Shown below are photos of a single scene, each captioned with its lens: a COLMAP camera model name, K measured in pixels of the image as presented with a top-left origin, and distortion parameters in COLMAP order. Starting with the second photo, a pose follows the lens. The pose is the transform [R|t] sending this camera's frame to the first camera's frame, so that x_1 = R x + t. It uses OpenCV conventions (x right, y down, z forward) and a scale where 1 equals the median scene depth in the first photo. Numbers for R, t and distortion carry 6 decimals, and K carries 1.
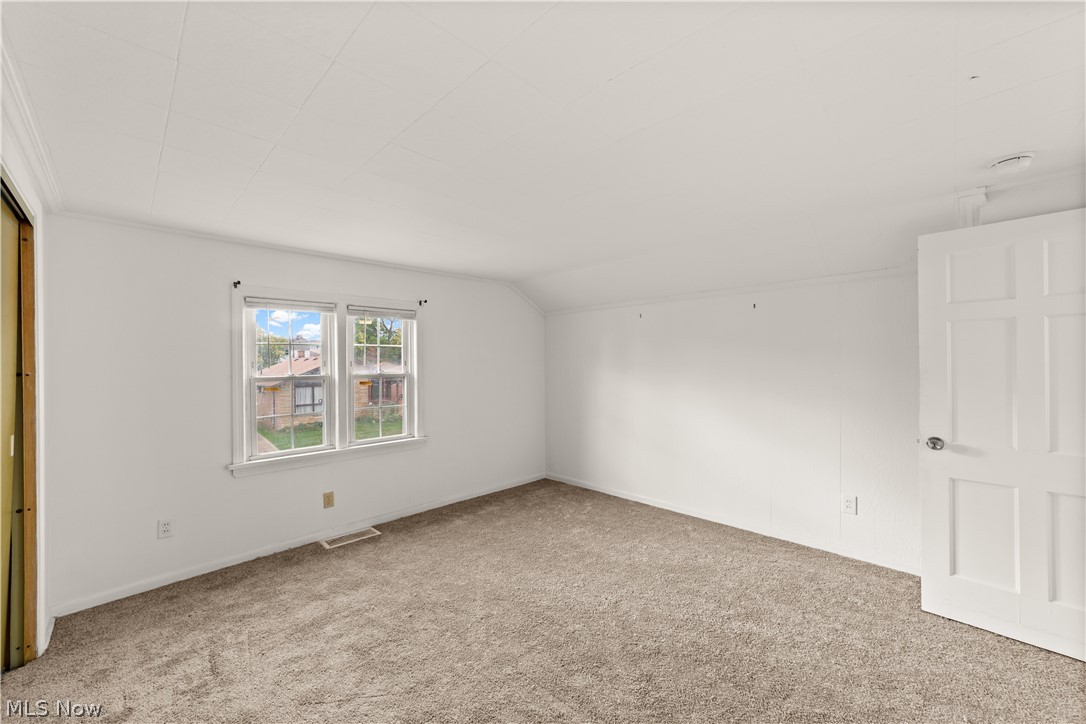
lens RADIAL K [[425.8, 0, 543.0], [0, 425.8, 362.0], [0, 0, 1]] dist [-0.000042, 0.000015]
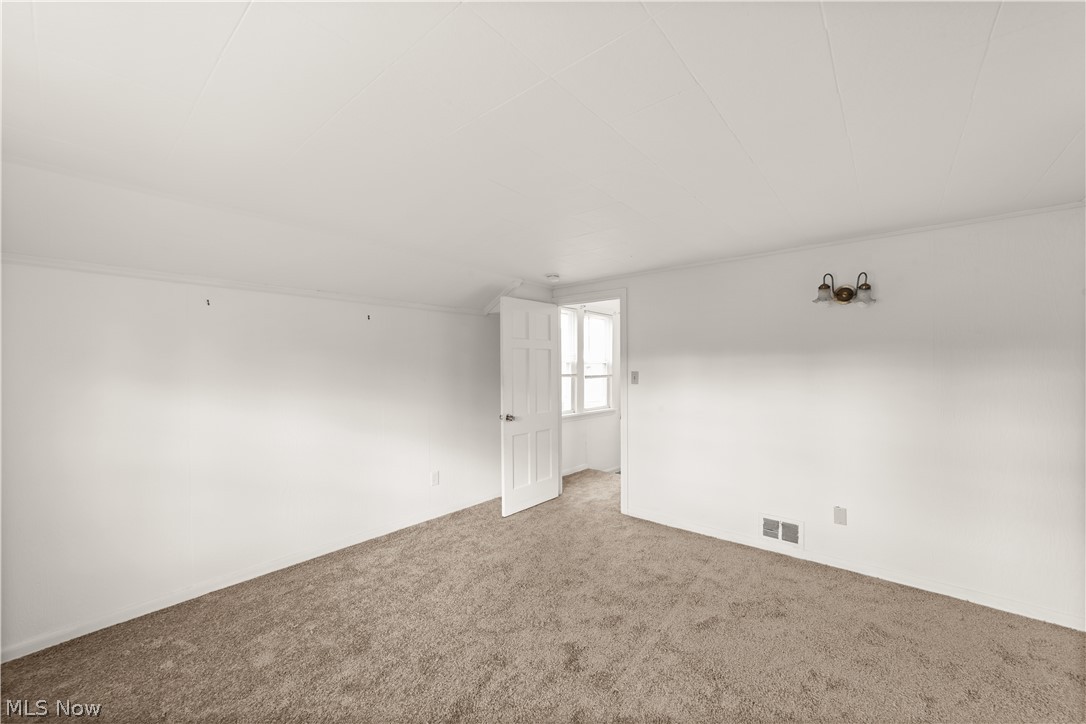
lens RADIAL K [[426.0, 0, 539.8], [0, 426.0, 366.8], [0, 0, 1]] dist [-0.000579, -0.000082]
pose [[-0.086198, -0.005430, 0.996263, -0.865132], [0.006510, 0.999961, 0.006013, -0.027303], [-0.996257, 0.007004, -0.086159, 1.072627]]
